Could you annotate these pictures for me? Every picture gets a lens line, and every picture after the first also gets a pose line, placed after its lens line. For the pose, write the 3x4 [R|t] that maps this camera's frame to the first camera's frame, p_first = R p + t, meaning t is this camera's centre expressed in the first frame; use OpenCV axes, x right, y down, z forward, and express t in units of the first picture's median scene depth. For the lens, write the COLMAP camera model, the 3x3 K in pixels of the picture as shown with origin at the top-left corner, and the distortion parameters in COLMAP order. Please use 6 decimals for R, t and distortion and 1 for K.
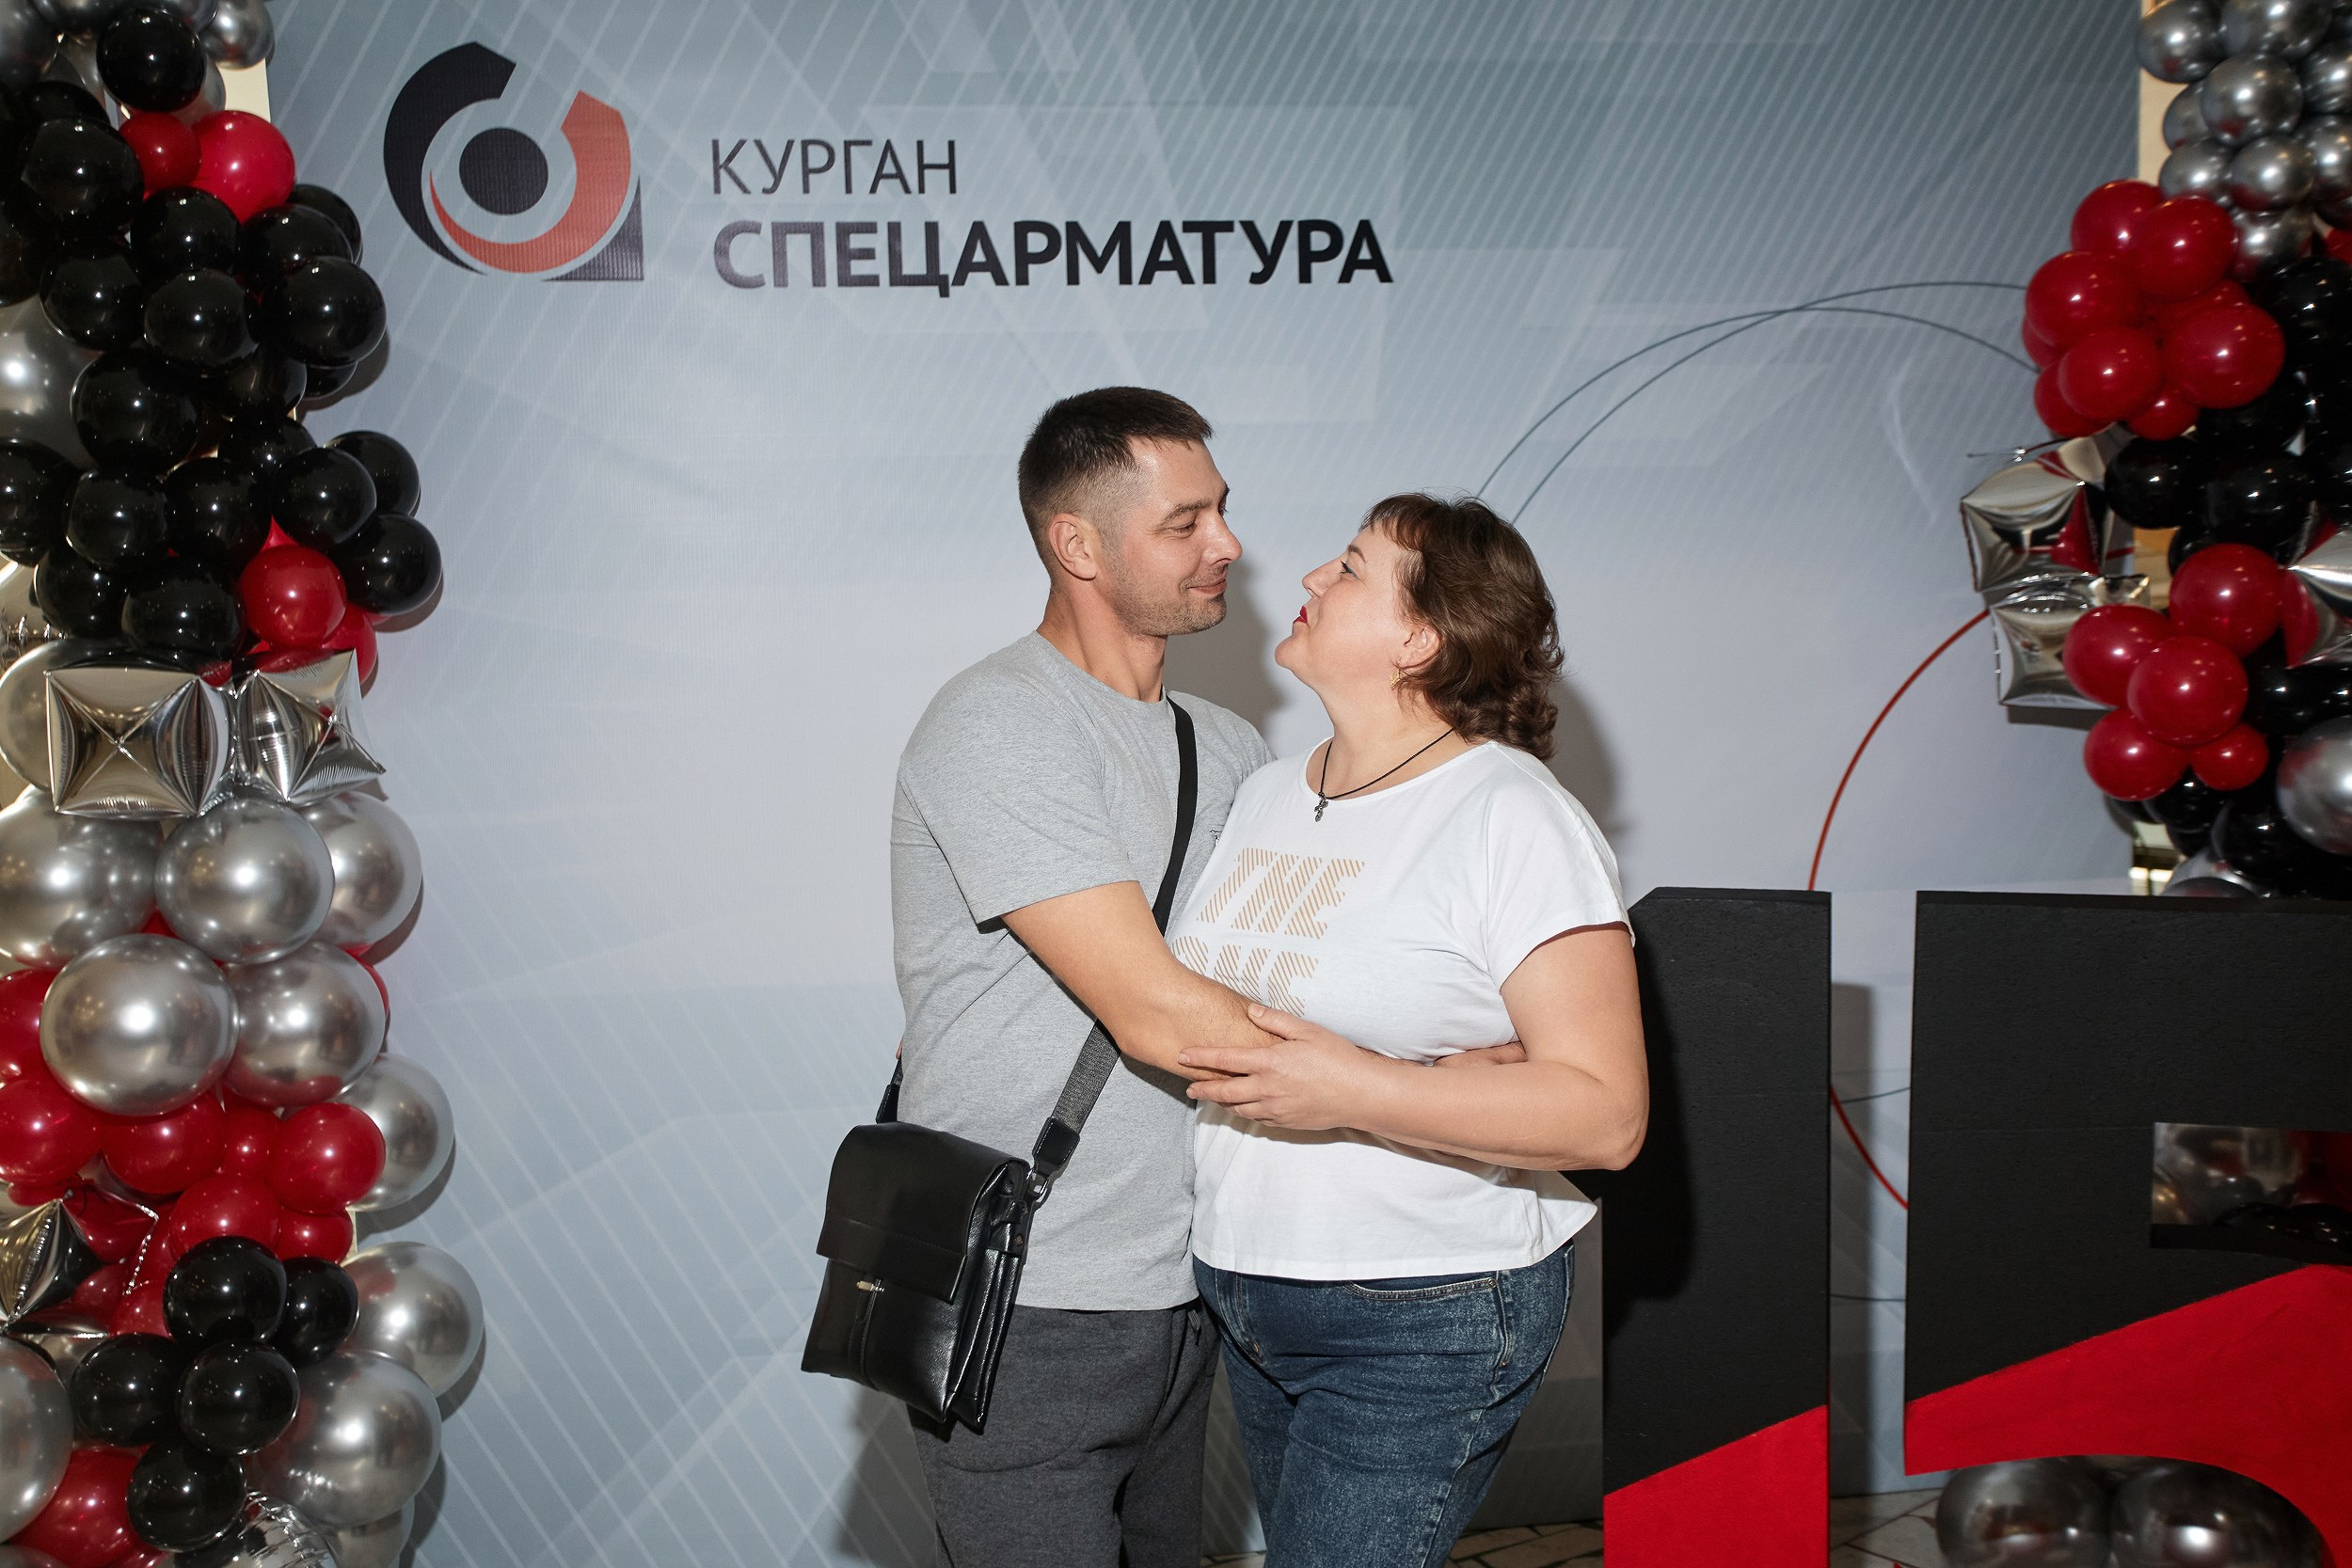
lens RADIAL K [[2433.3, 0, 1135.3], [0, 2433.3, 788.2], [0, 0, 1]] dist [0.001509, 0.116173]
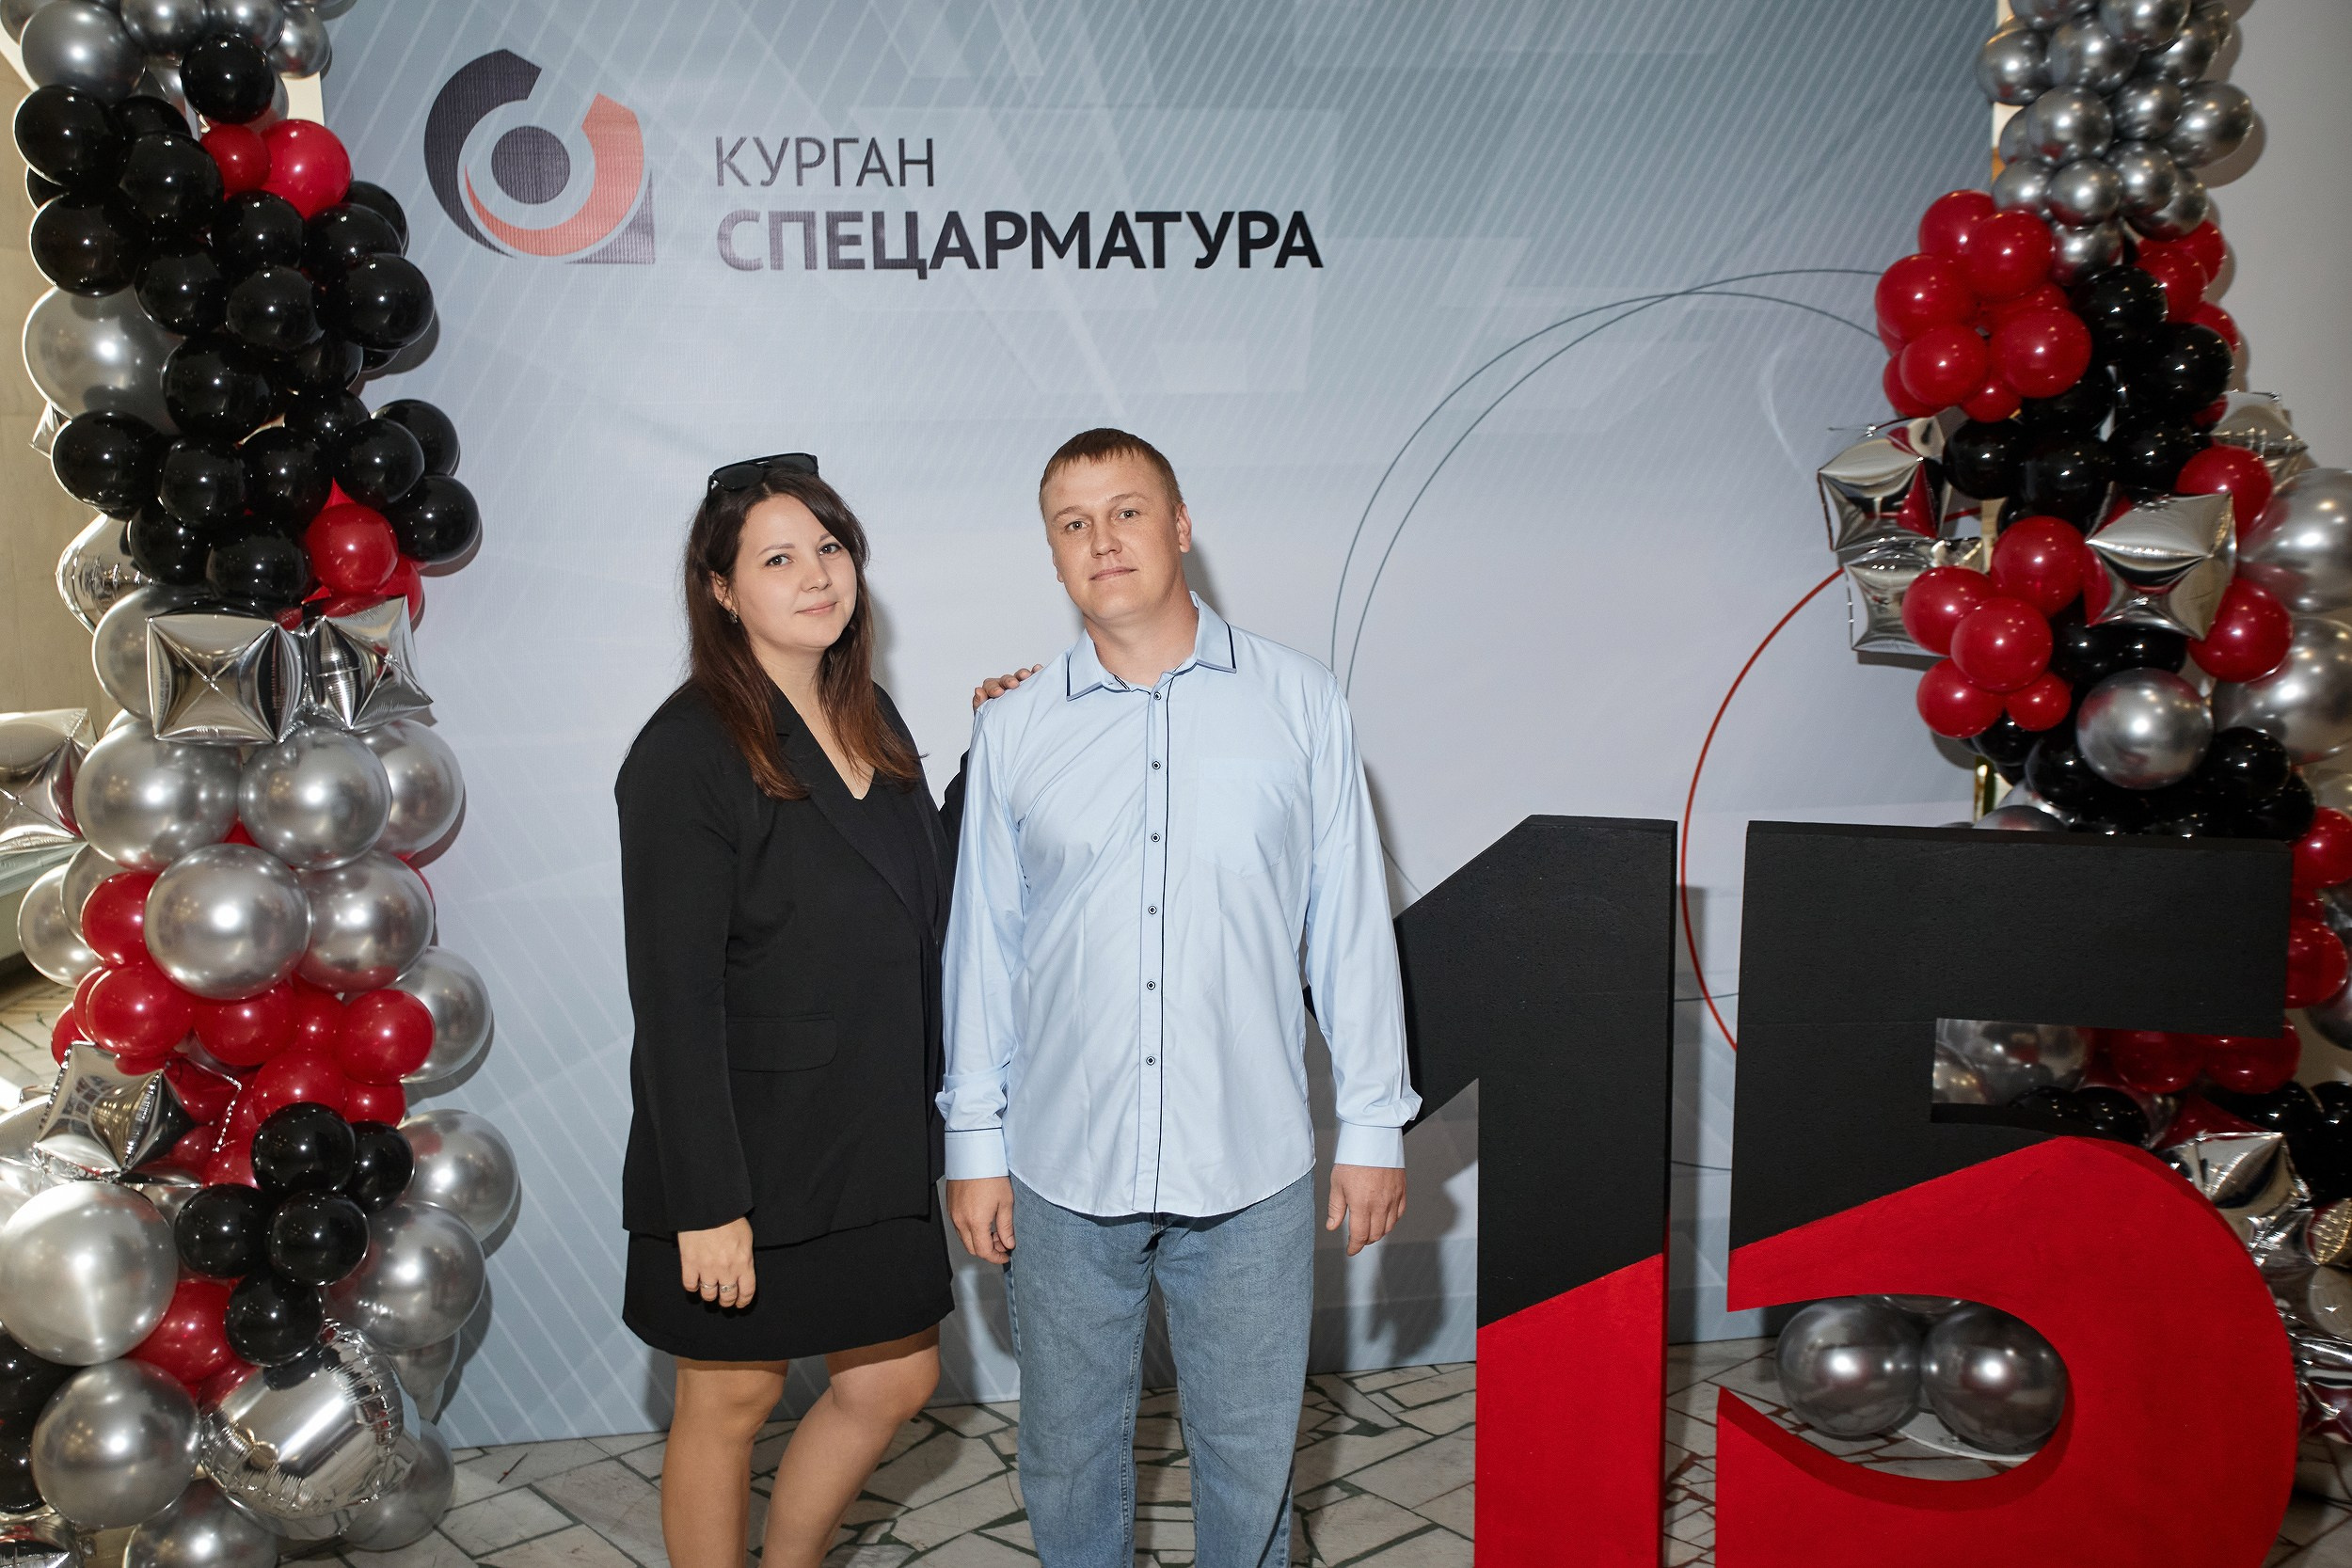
lens RADIAL K [[2433.3, 0, 1135.3], [0, 2433.3, 788.2], [0, 0, 1]] dist [0.001509, 0.116173]
pose [[0.999909, 0.008715, 0.010261, 0.010293], [-0.009197, 0.998812, 0.047857, -0.021802], [-0.009832, -0.047947, 0.998801, -0.134963]]
